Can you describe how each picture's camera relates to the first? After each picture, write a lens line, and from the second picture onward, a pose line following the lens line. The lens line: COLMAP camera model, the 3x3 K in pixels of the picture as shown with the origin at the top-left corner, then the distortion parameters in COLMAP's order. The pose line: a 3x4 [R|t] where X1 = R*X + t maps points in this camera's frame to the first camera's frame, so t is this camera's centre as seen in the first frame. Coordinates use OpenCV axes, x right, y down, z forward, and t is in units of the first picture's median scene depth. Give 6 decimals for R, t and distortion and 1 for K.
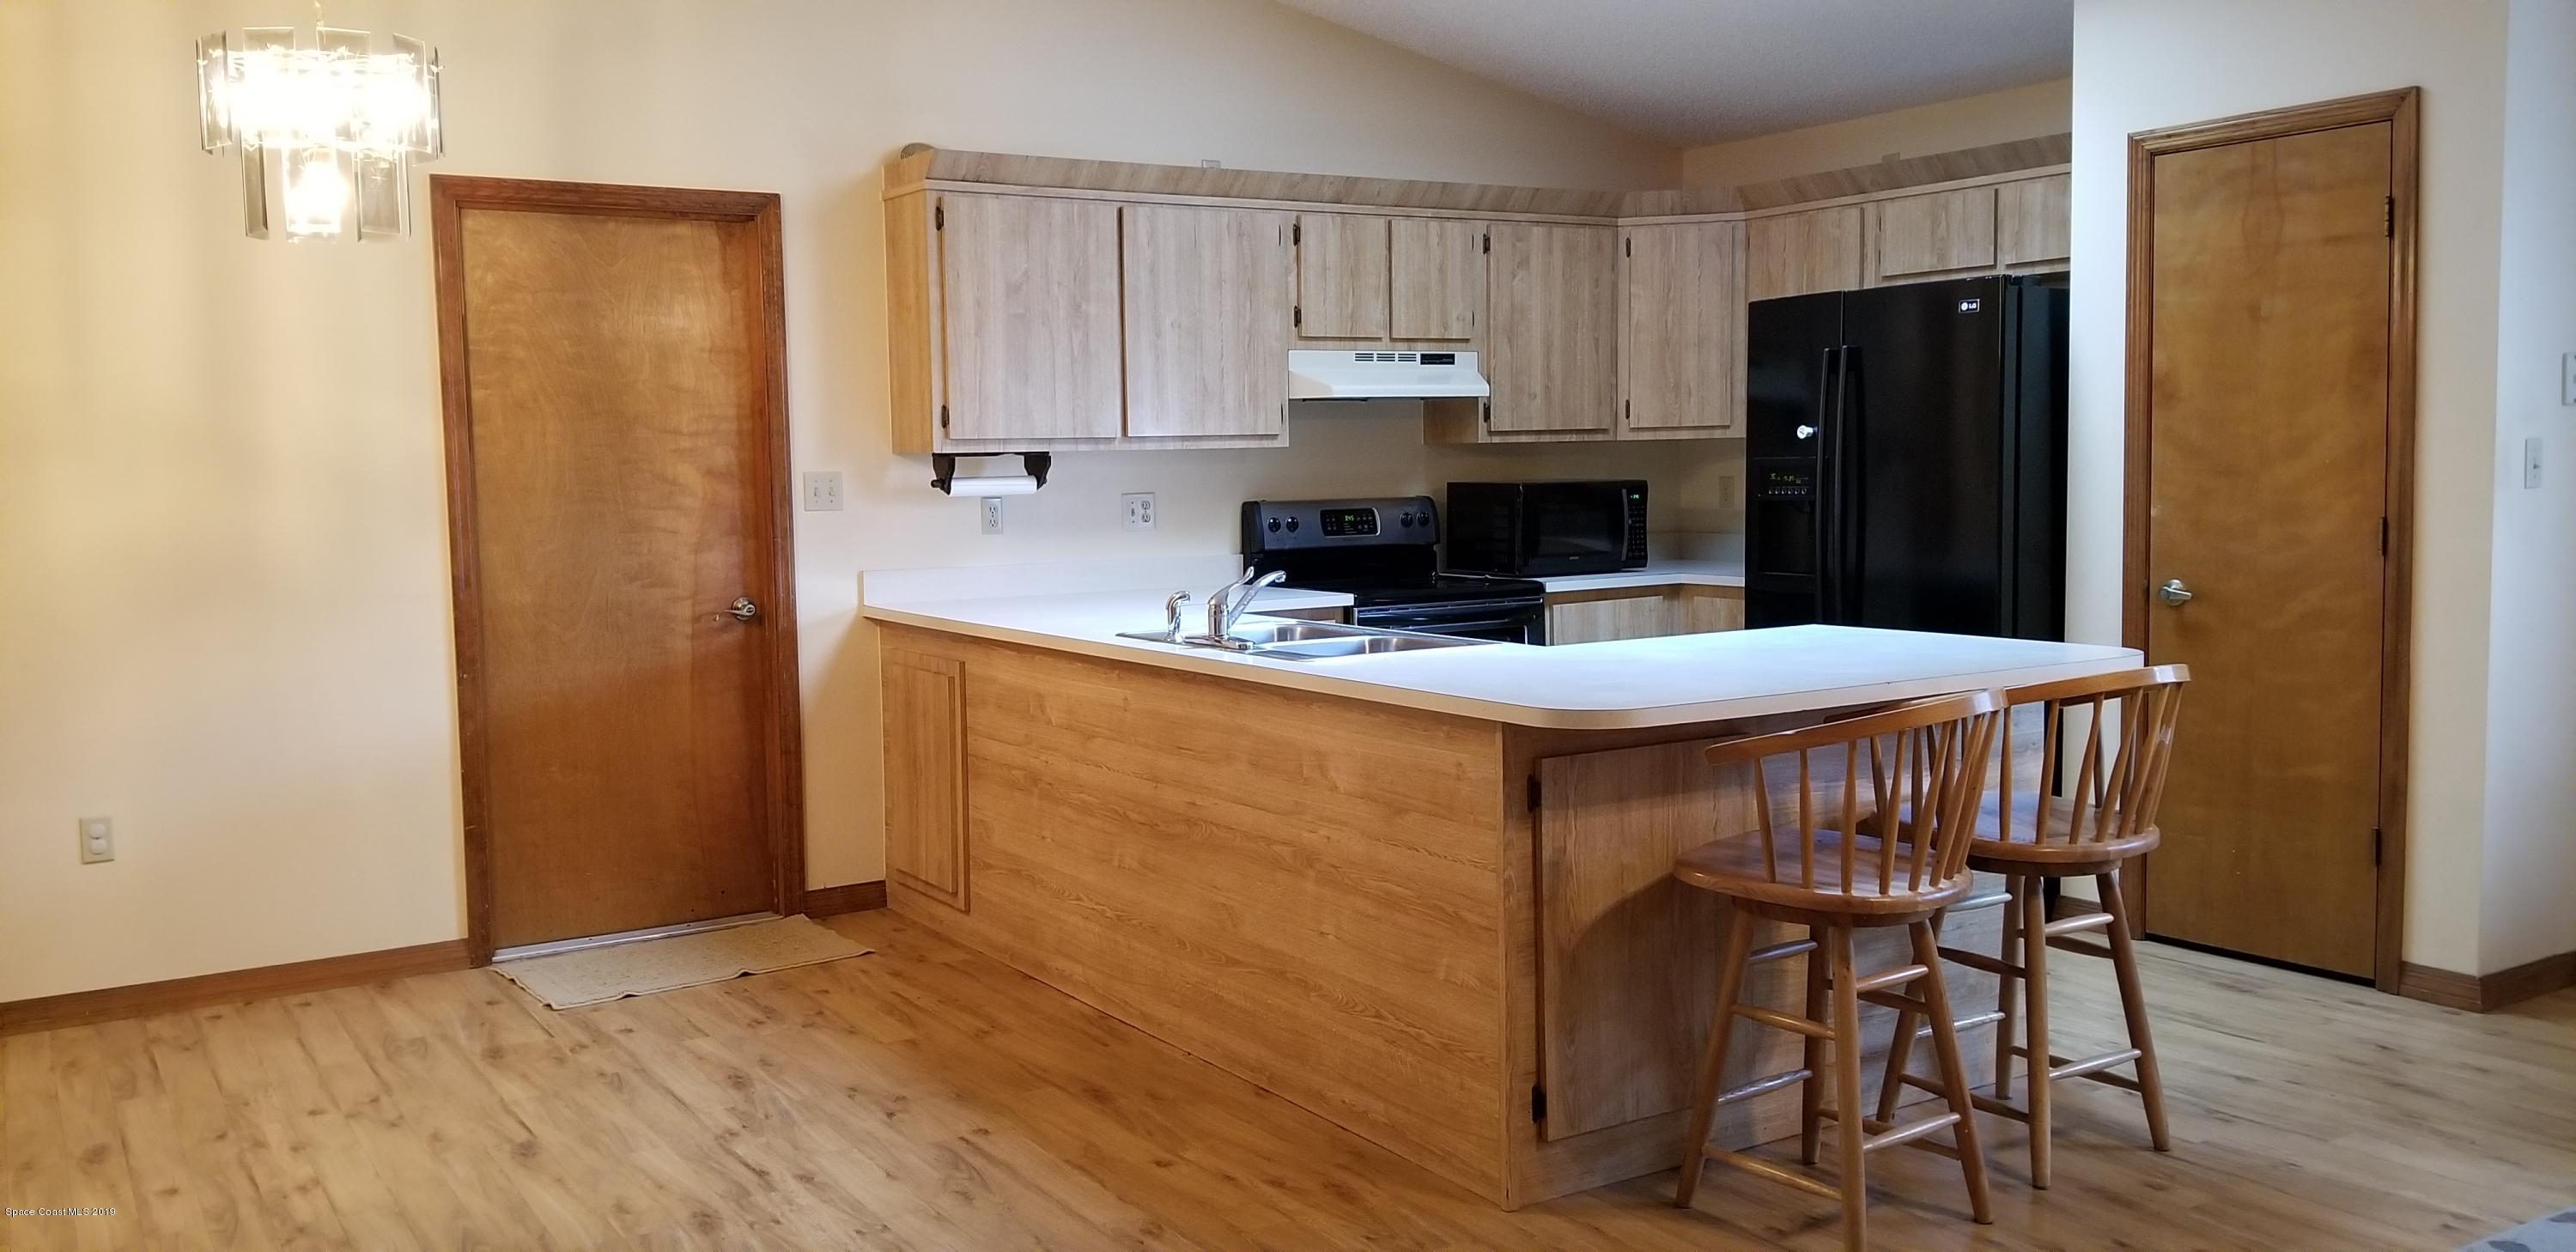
lens RADIAL K [[1938.4, 0, 1248.1], [0, 1938.4, 630.4], [0, 0, 1]] dist [0.114168, -0.224329]
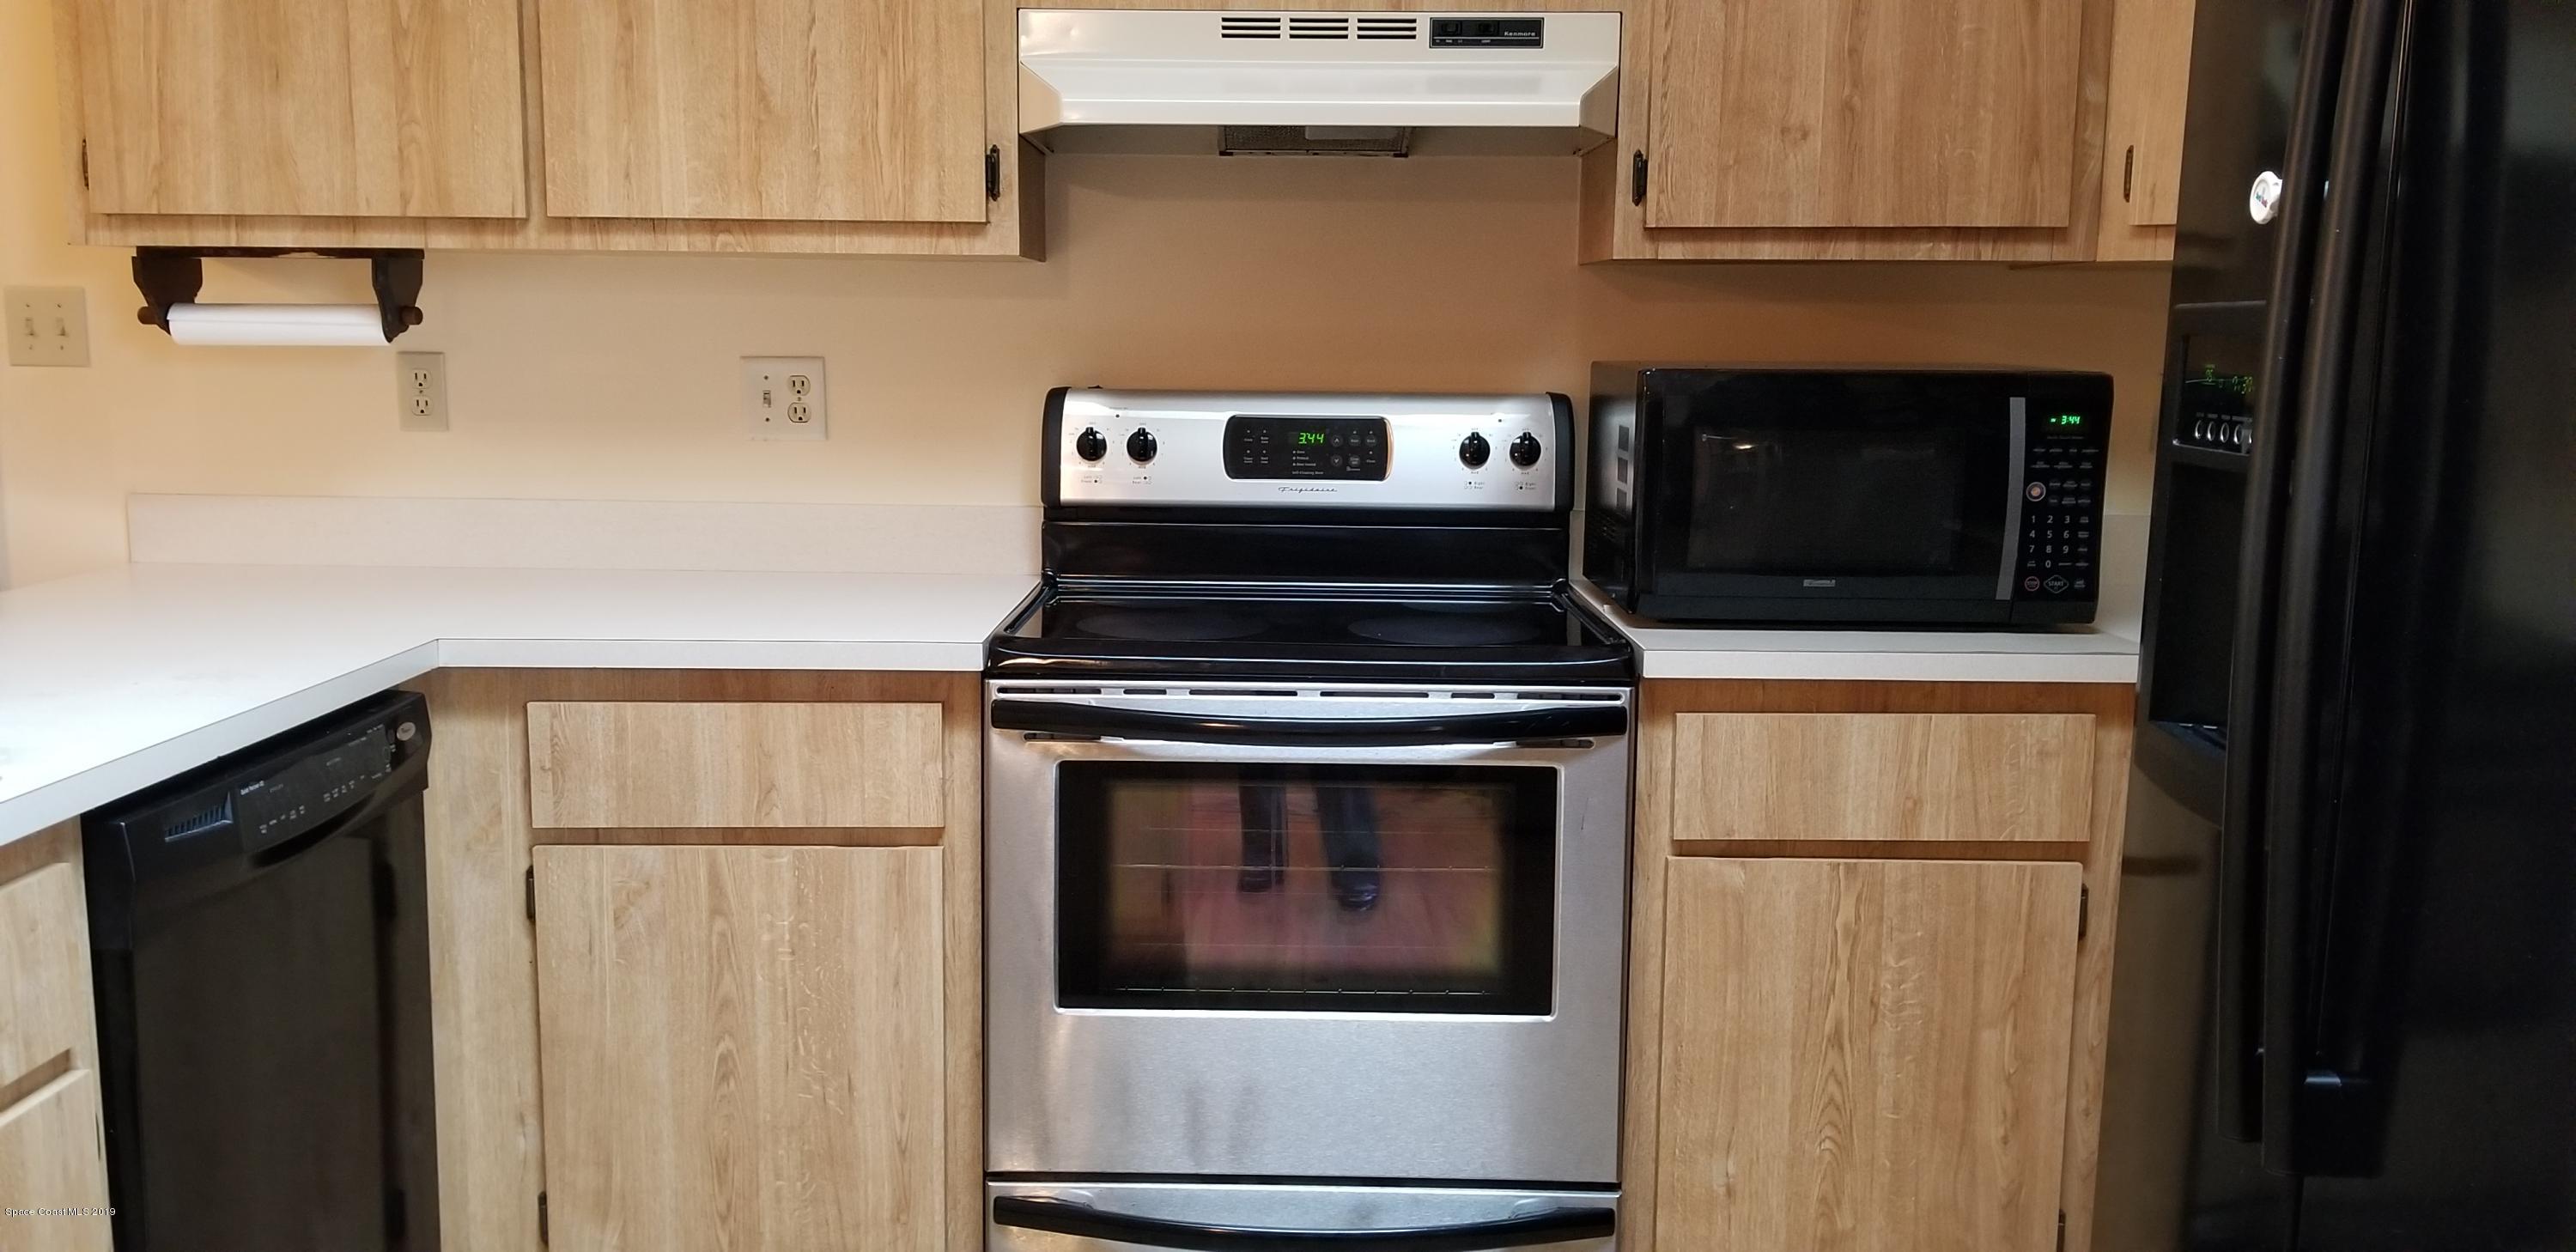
lens RADIAL K [[2071.4, 0, 1288.0], [0, 2071.4, 626.0], [0, 0, 1]] dist [0.101527, -0.139327]
pose [[0.842065, 0.103162, -0.529418, 0.325795], [-0.072950, 0.994303, 0.077719, -0.058859], [0.534420, -0.026823, 0.844794, 0.700826]]
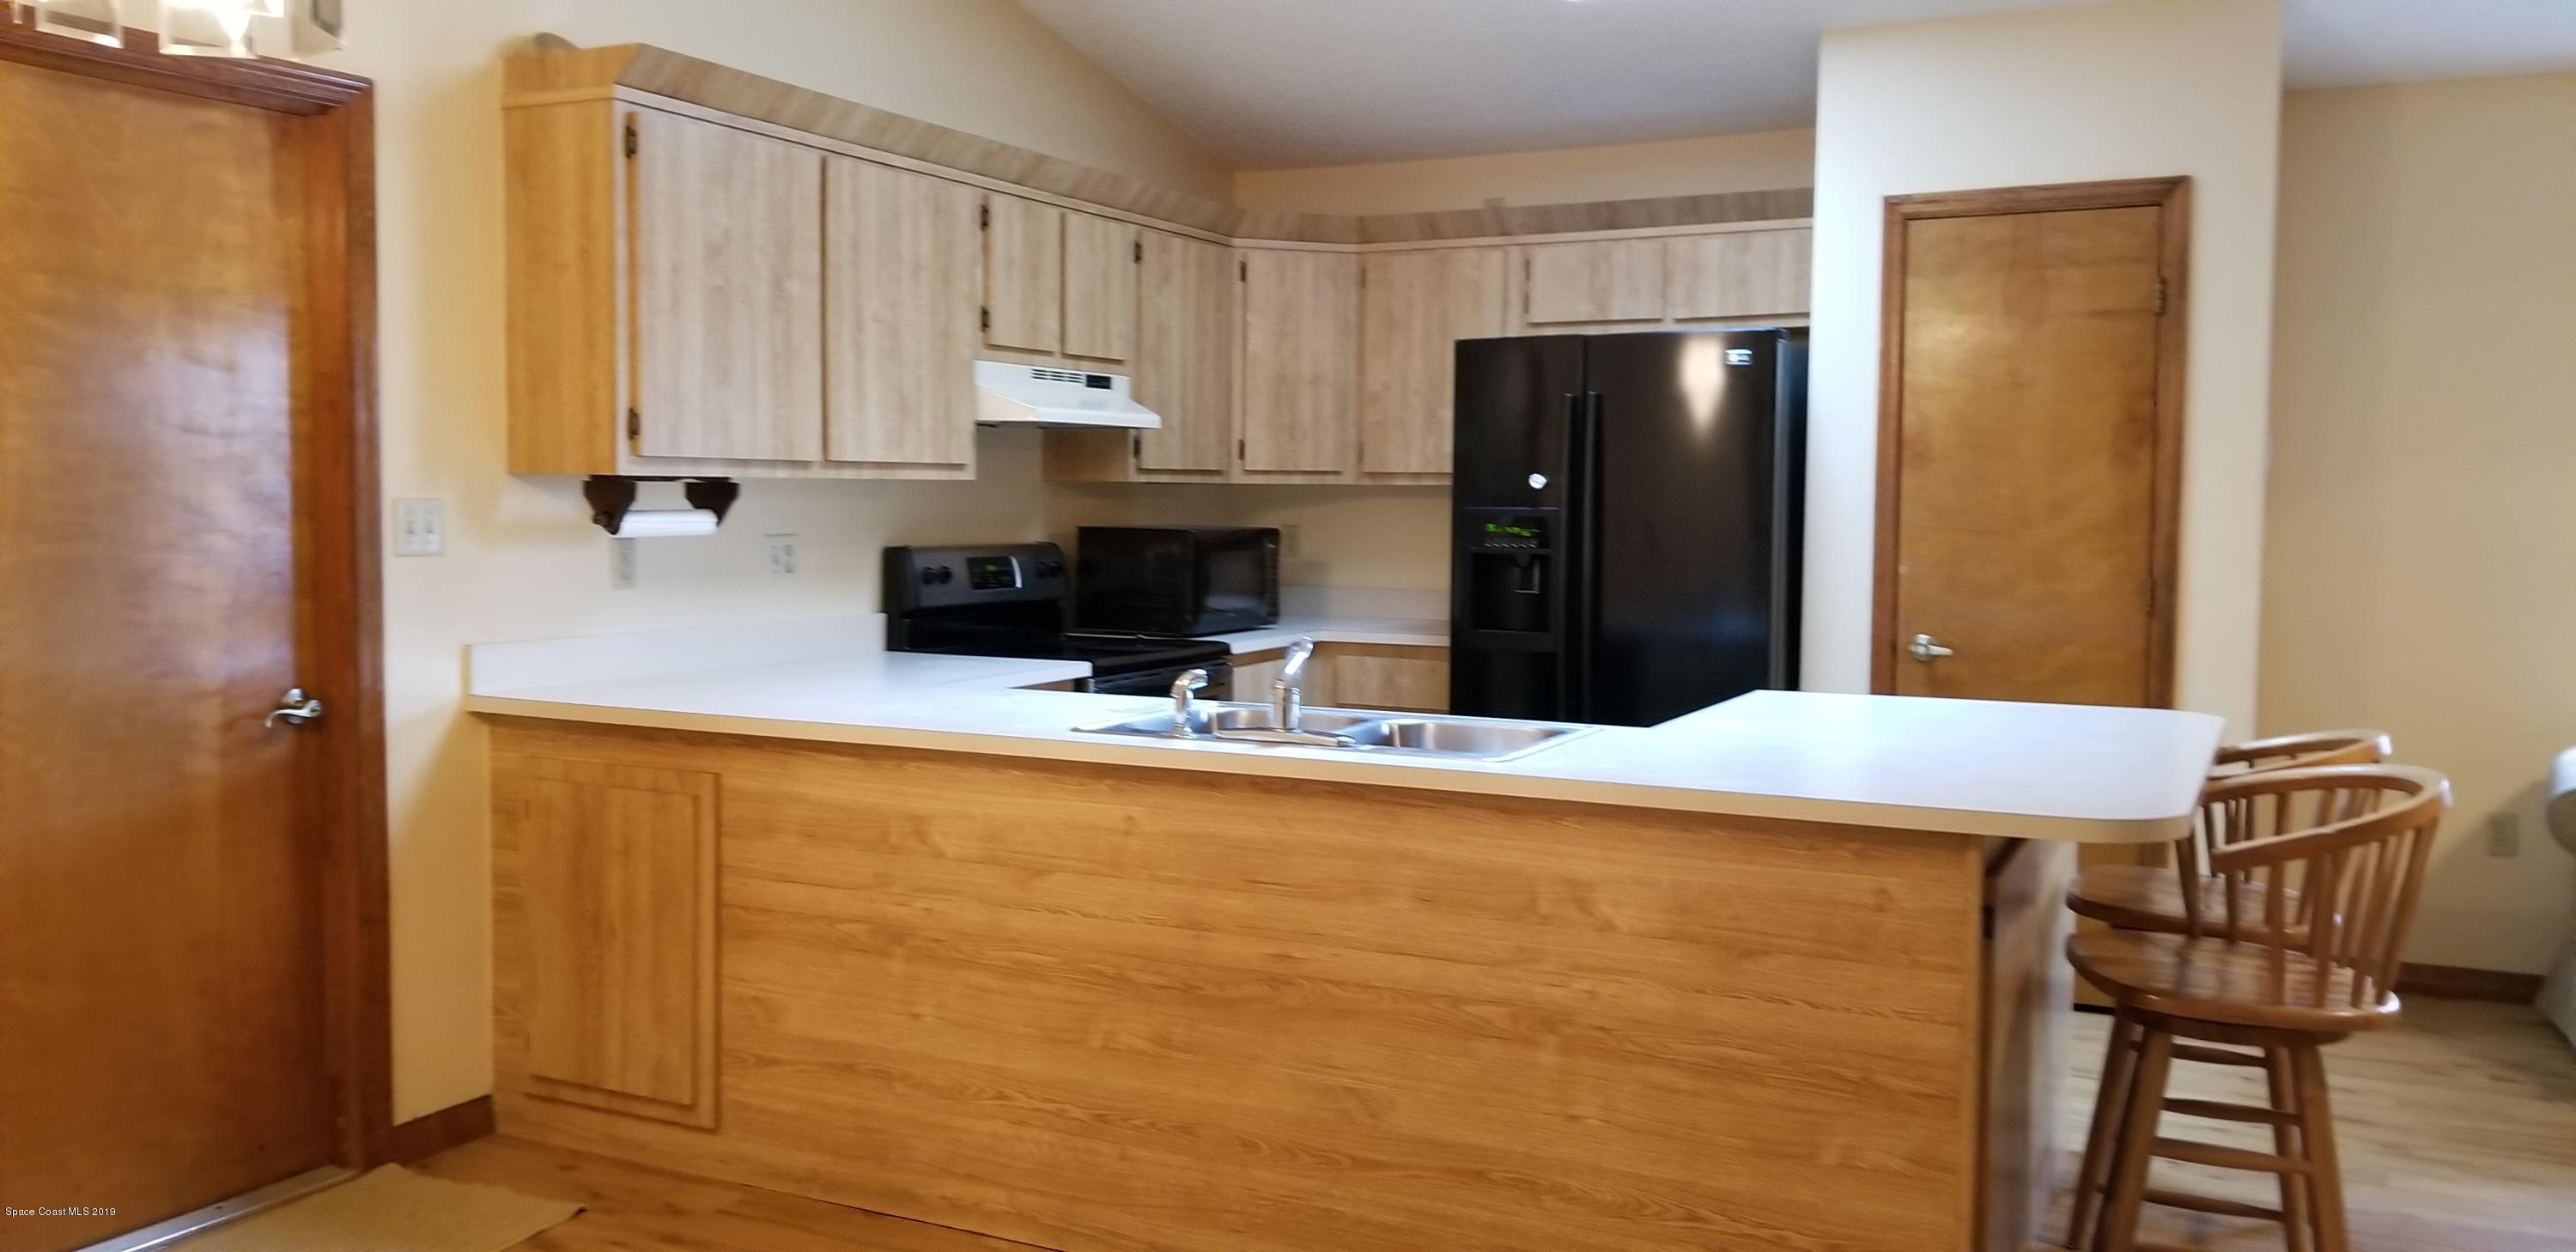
lens RADIAL K [[1938.4, 0, 1248.1], [0, 1938.4, 630.4], [0, 0, 1]] dist [0.114168, -0.224329]
pose [[0.859285, -0.011958, 0.511357, -0.312141], [0.023121, 0.999613, -0.015476, -0.018321], [-0.510974, 0.025122, 0.859229, 0.267685]]
